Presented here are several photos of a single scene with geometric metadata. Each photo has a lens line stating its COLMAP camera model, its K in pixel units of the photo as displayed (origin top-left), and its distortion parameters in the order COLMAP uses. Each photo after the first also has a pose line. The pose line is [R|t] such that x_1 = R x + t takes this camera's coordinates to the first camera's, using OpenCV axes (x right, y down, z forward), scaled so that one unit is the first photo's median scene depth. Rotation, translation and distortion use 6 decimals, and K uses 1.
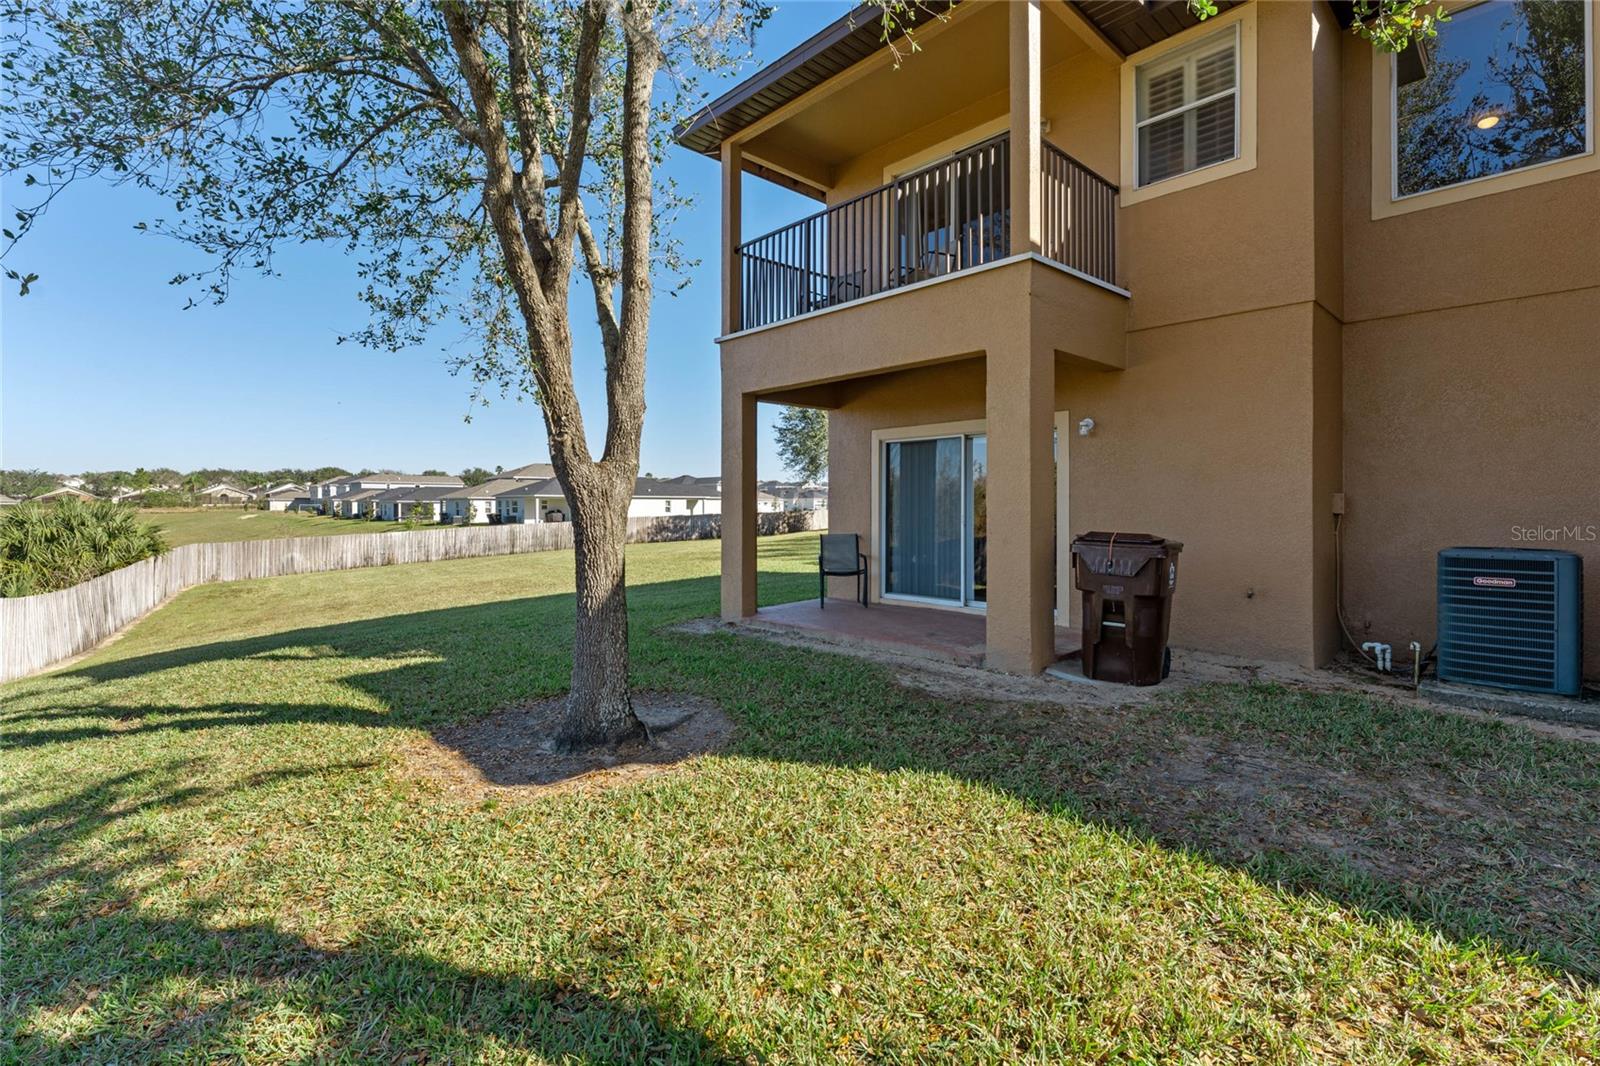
lens RADIAL K [[756.5, 0, 800.3], [0, 756.5, 504.0], [0, 0, 1]] dist [0.000154, 0.000258]
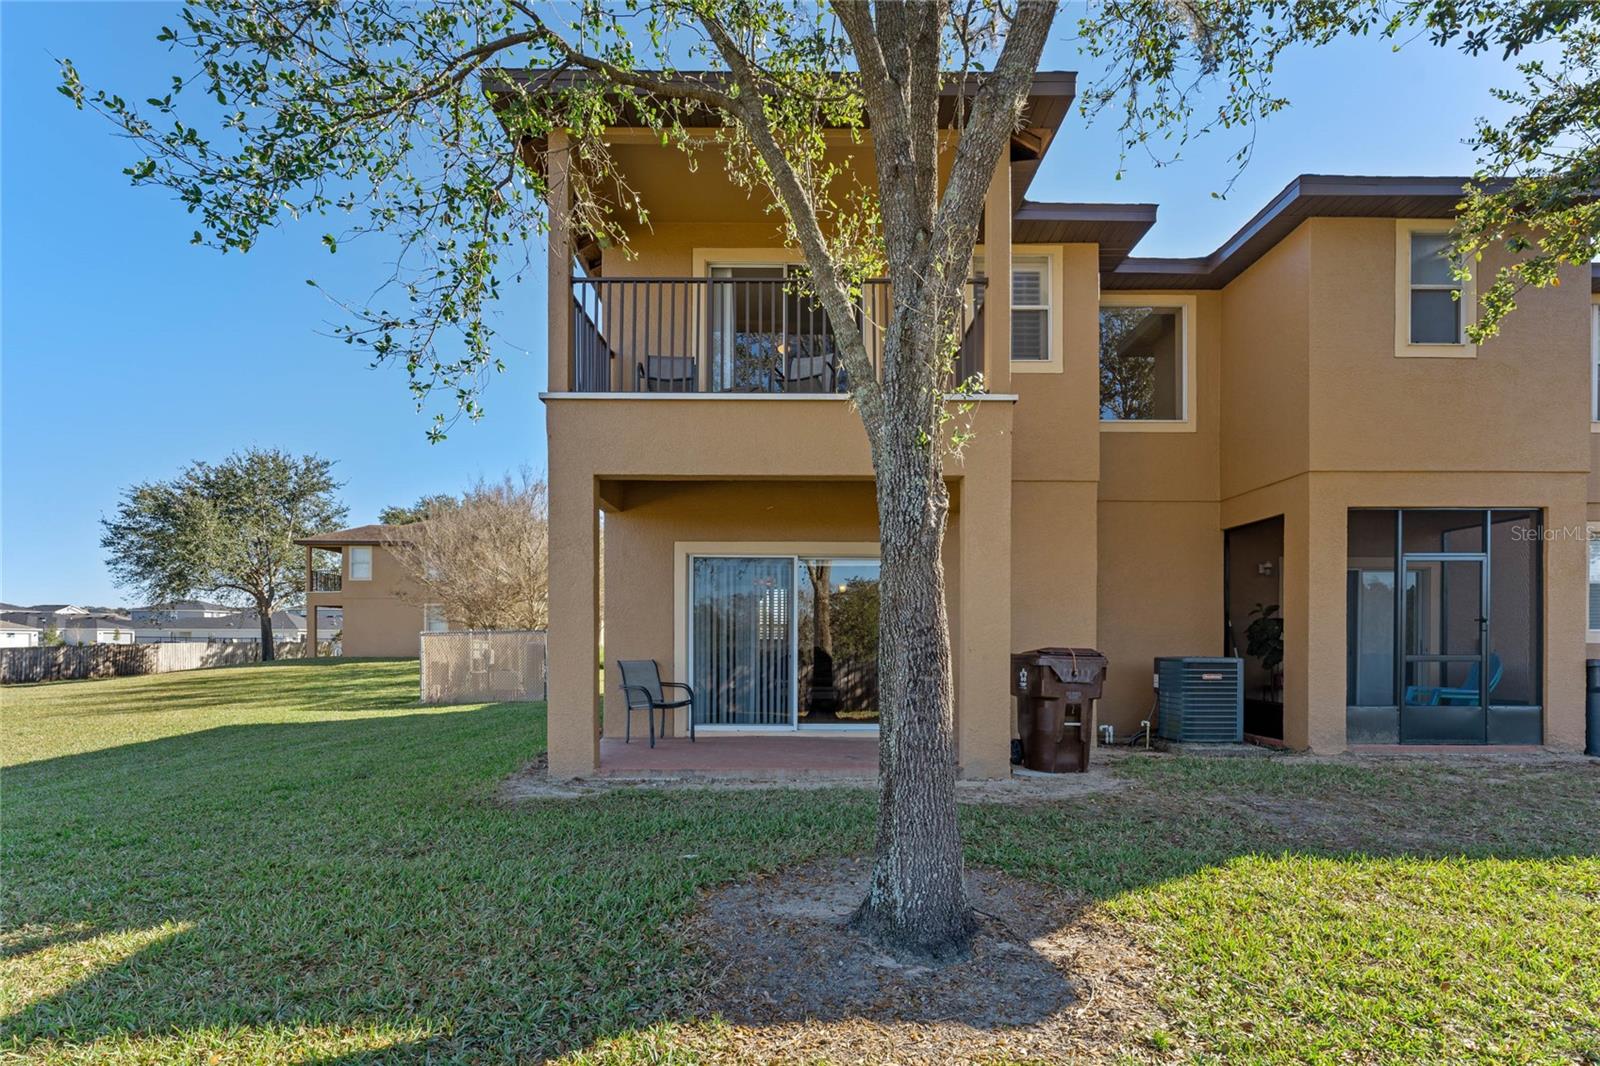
lens RADIAL K [[733.0, 0, 800.2], [0, 733.0, 645.7], [0, 0, 1]] dist [0.000944, 0.000101]
pose [[0.677644, 0.000489, 0.735390, -0.483671], [-0.005939, 0.999971, 0.004808, 0.020815], [-0.735366, -0.007626, 0.677627, 0.349246]]
